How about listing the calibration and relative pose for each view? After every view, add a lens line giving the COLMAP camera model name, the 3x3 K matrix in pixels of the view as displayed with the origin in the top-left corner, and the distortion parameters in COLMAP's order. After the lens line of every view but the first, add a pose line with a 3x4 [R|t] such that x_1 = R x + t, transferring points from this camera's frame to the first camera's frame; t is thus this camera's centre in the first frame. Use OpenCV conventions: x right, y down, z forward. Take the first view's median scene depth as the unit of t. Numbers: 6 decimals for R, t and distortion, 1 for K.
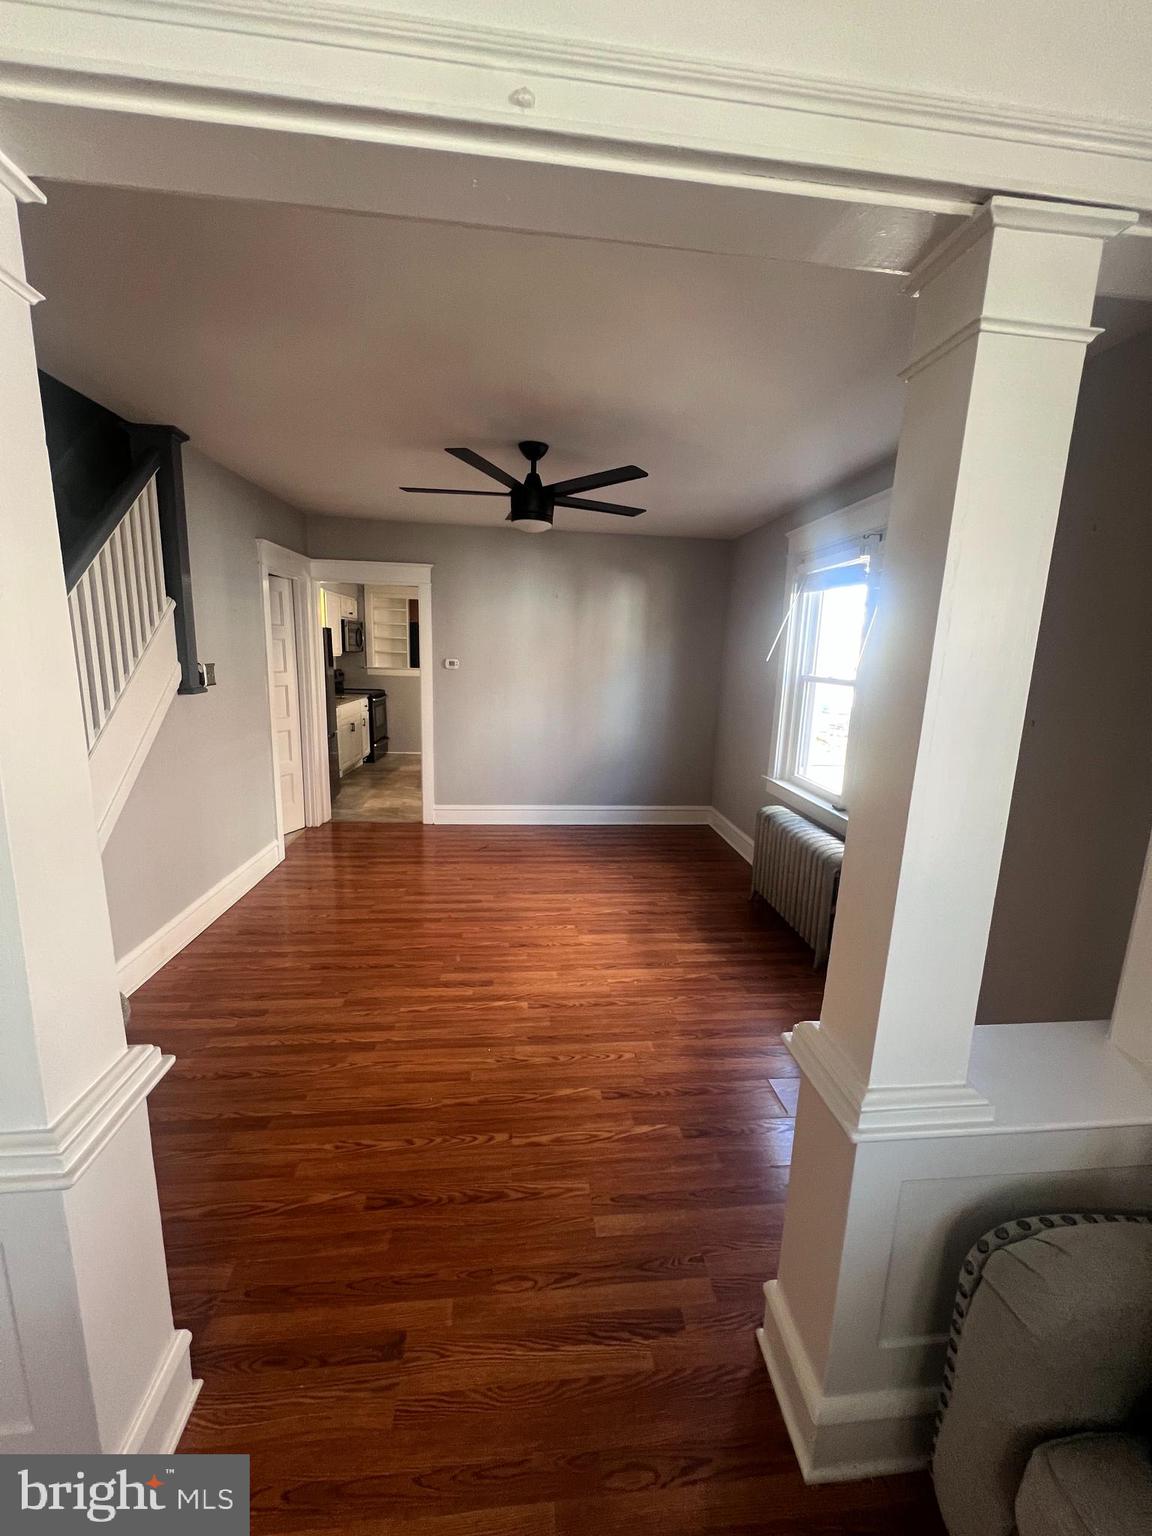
lens RADIAL K [[613.3, 0, 577.4], [0, 613.3, 771.0], [0, 0, 1]] dist [0.000083, -0.000853]
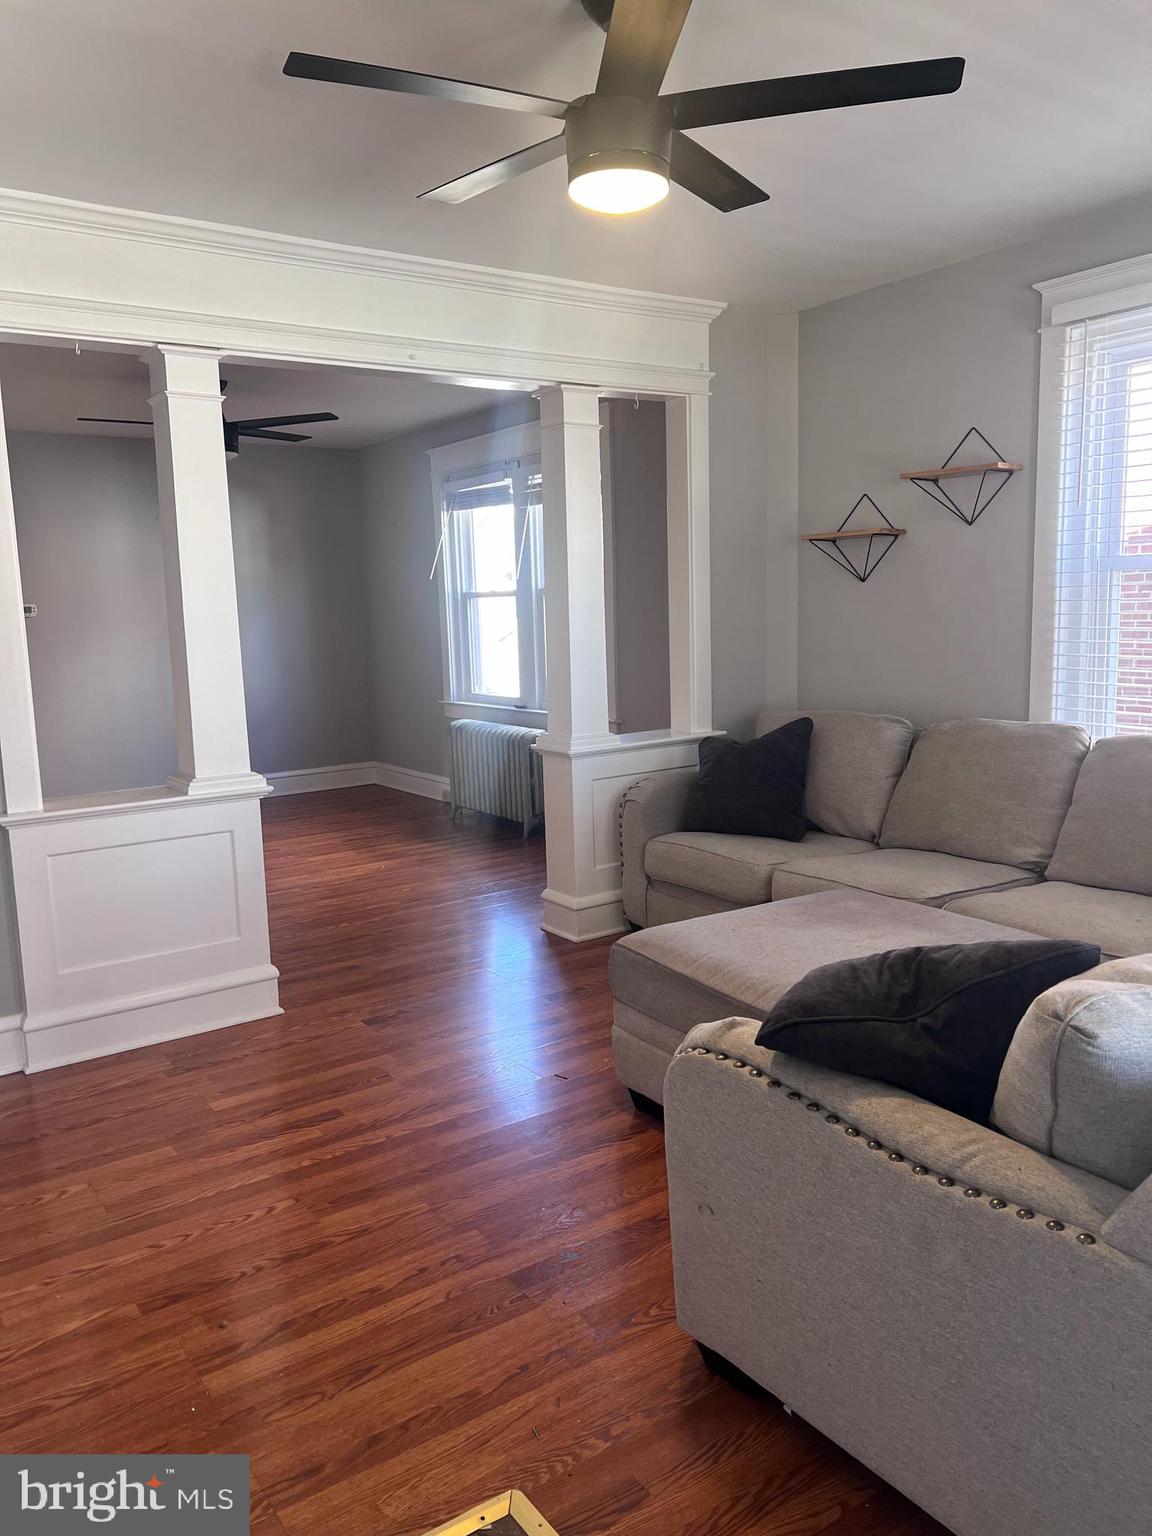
lens RADIAL K [[1154.1, 0, 579.2], [0, 1154.1, 773.8], [0, 0, 1]] dist [0.024188, -0.014480]
pose [[0.868688, -0.131996, 0.477450, -0.444277], [0.154378, 0.987982, -0.007742, 0.196183], [-0.470690, 0.080434, 0.878625, -0.782935]]
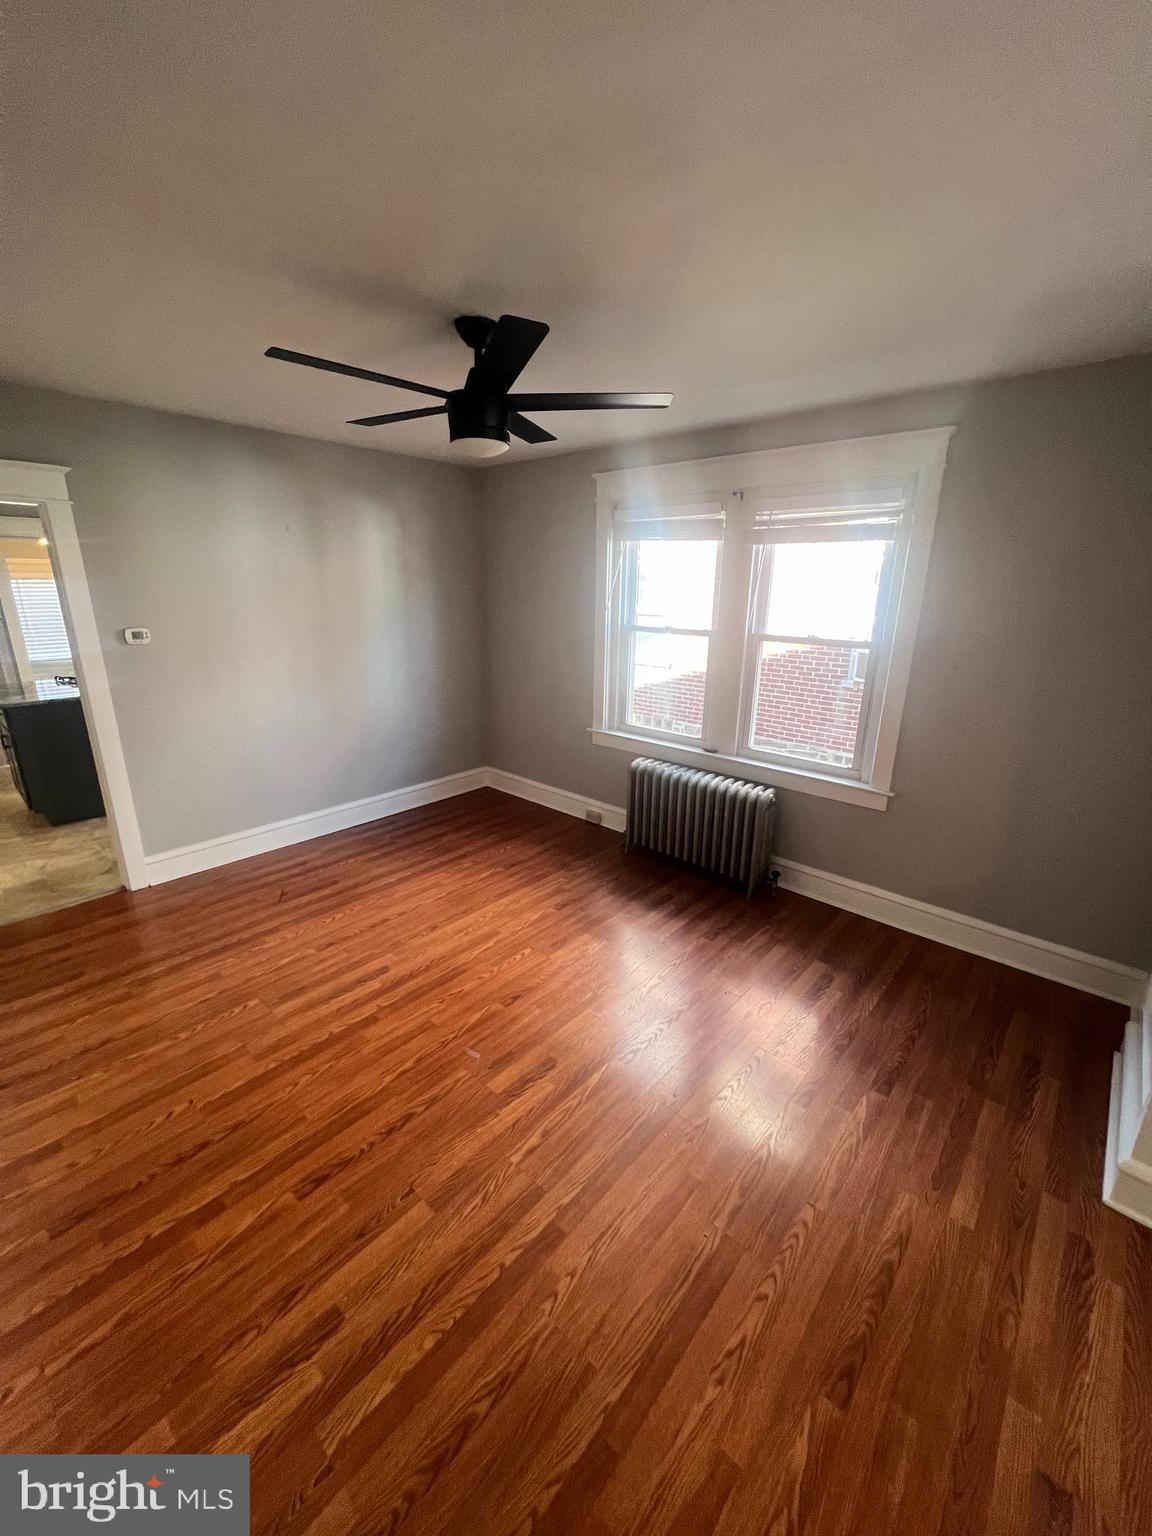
lens RADIAL K [[613.3, 0, 584.7], [0, 613.3, 770.7], [0, 0, 1]] dist [0.000083, -0.000853]
pose [[0.734363, -0.219940, 0.642135, -0.414034], [0.141653, 0.974875, 0.171910, -0.114703], [-0.663811, -0.035284, 0.747068, 0.305738]]
